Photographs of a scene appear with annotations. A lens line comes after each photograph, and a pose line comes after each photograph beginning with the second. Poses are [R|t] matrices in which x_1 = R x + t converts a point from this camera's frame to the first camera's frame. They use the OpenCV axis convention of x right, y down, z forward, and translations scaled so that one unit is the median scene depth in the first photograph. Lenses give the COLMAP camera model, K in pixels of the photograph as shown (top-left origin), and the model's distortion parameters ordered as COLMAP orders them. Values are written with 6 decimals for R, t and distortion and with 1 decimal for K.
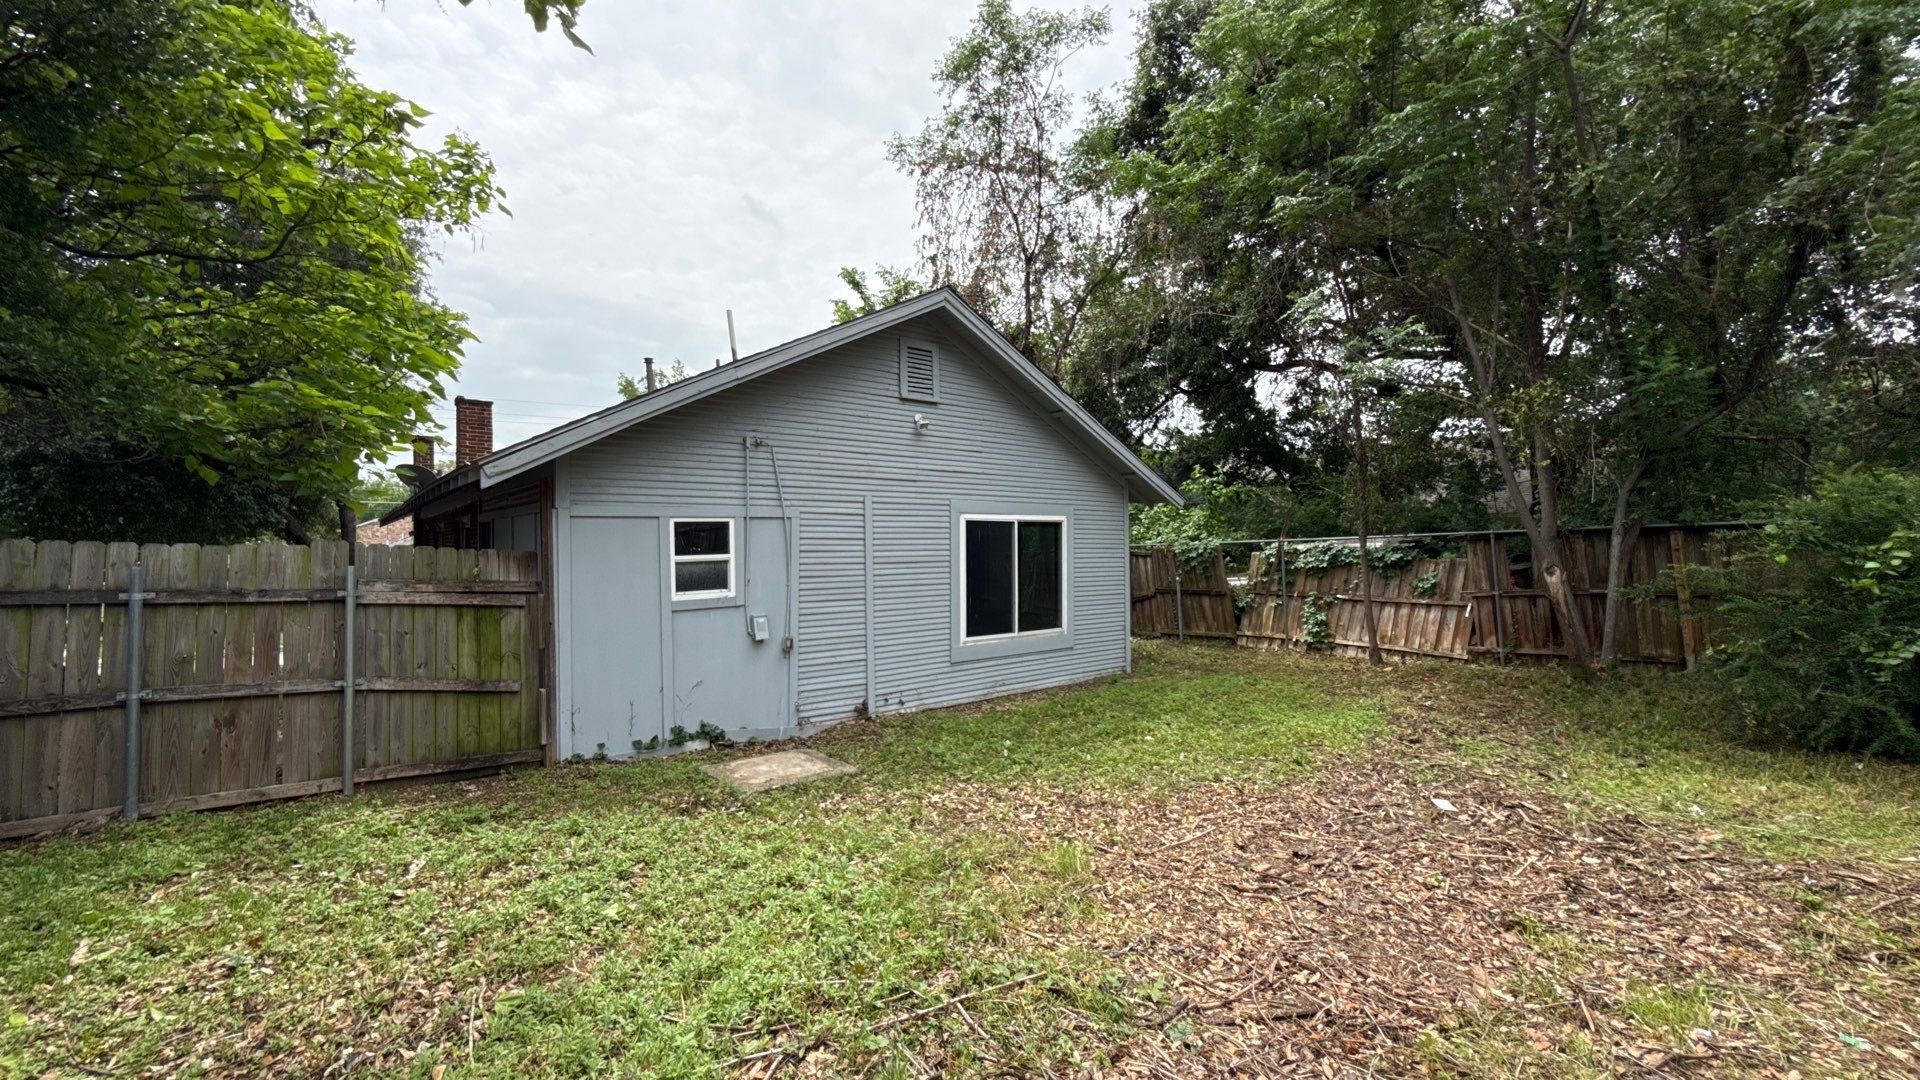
lens RADIAL K [[763.7, 0, 962.2], [0, 763.7, 539.3], [0, 0, 1]] dist [0.000009, 0.000192]
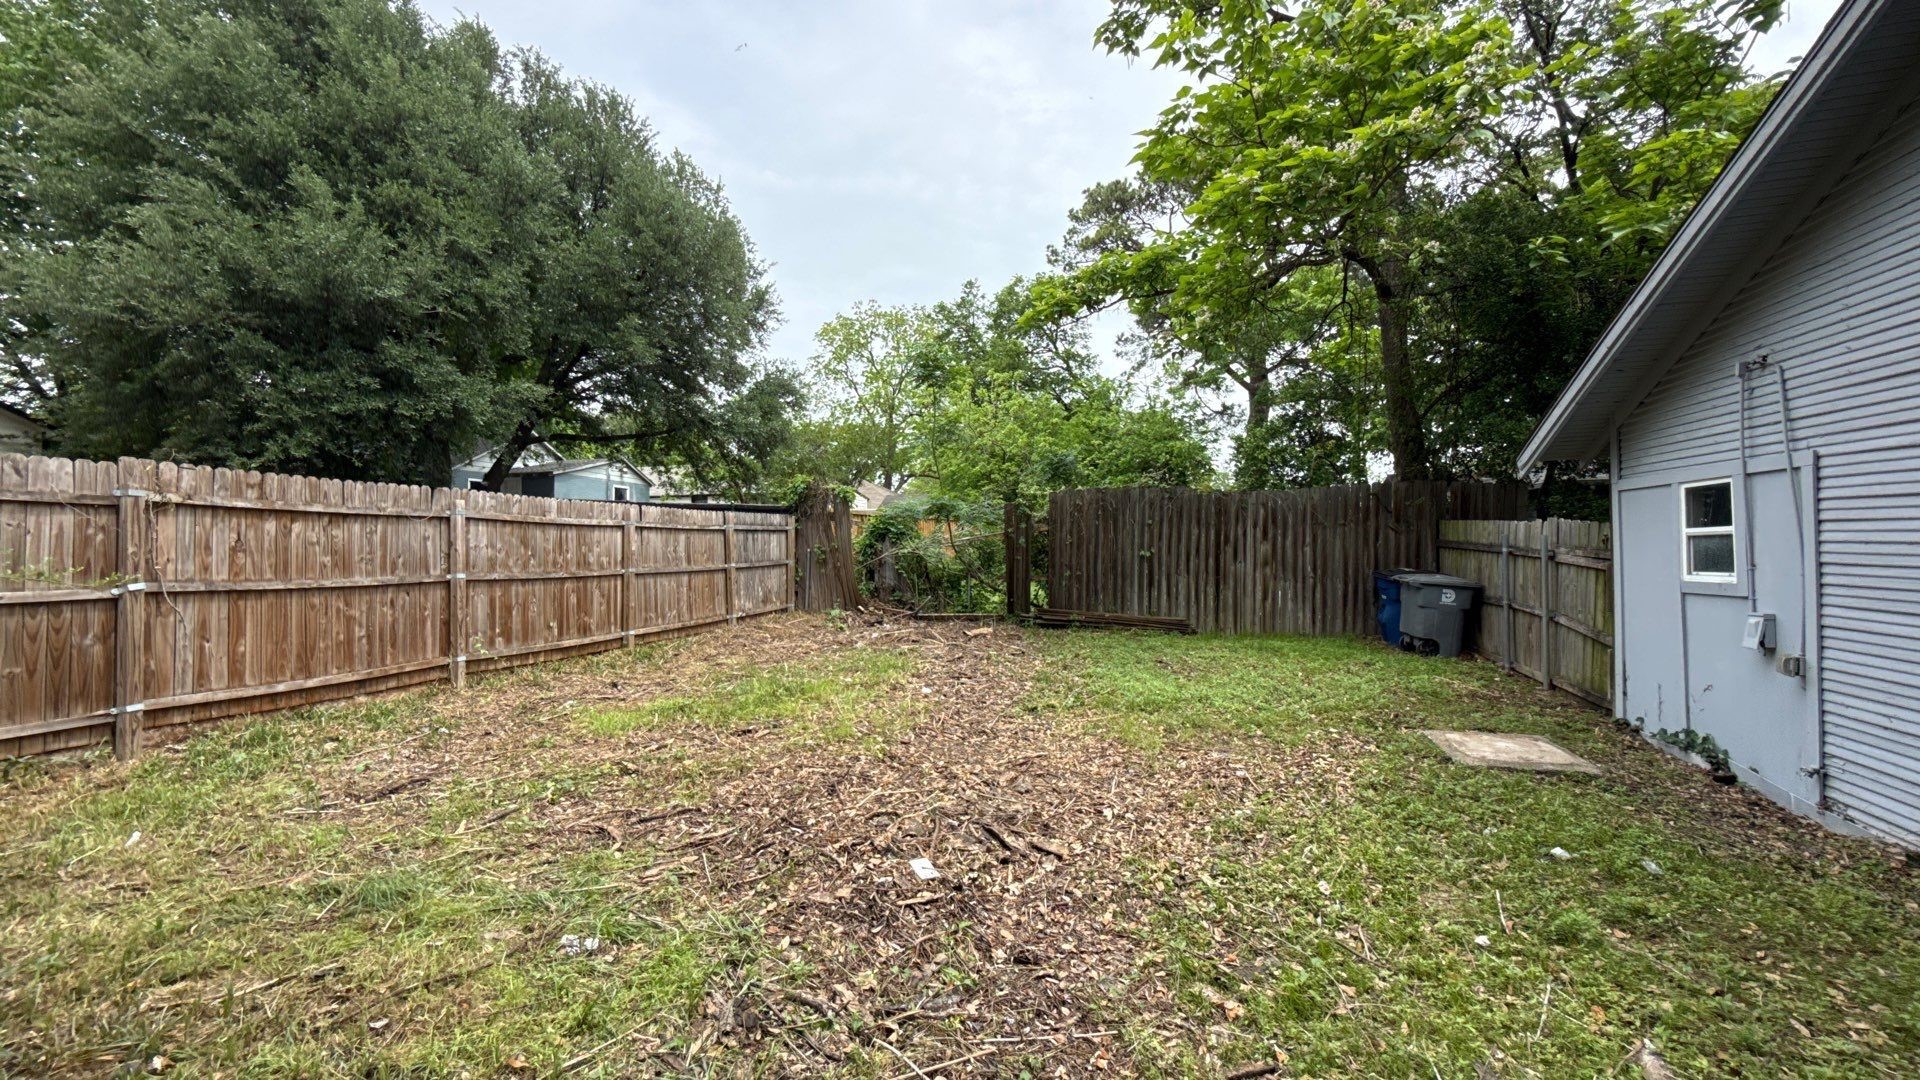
lens RADIAL K [[764.8, 0, 961.1], [0, 764.8, 541.1], [0, 0, 1]] dist [0.000060, 0.000023]
pose [[-0.811567, 0.018248, -0.583974, 0.649259], [0.024430, 0.999698, -0.002712, 0.015681], [0.583748, -0.016467, -0.811768, 1.026144]]
